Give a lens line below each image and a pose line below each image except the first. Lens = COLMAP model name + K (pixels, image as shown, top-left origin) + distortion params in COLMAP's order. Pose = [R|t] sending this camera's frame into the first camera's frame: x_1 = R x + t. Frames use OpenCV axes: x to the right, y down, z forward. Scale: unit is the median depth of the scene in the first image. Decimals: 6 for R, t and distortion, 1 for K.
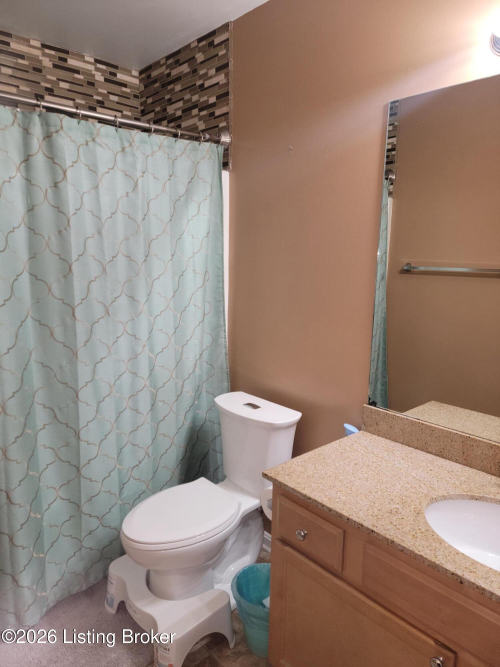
lens RADIAL K [[465.5, 0, 247.3], [0, 465.5, 333.9], [0, 0, 1]] dist [0.080006, -0.057298]
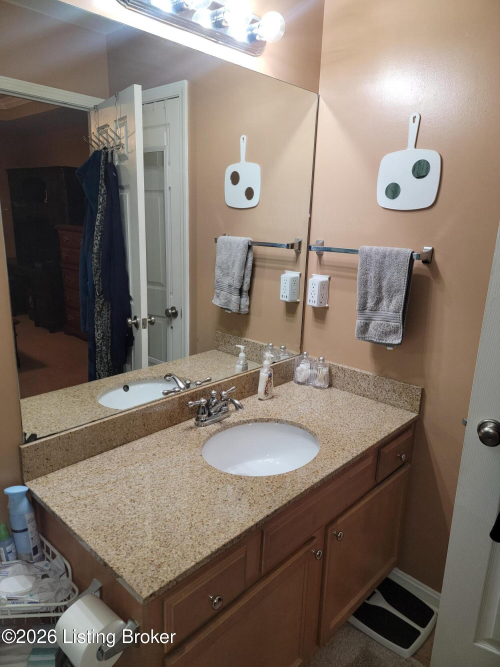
lens RADIAL K [[465.5, 0, 247.0], [0, 465.5, 334.1], [0, 0, 1]] dist [0.080006, -0.057298]
pose [[-0.062999, -0.271508, 0.960372, -0.439235], [0.141568, 0.950122, 0.277897, -0.167886], [-0.987922, 0.153465, -0.021420, 0.771065]]
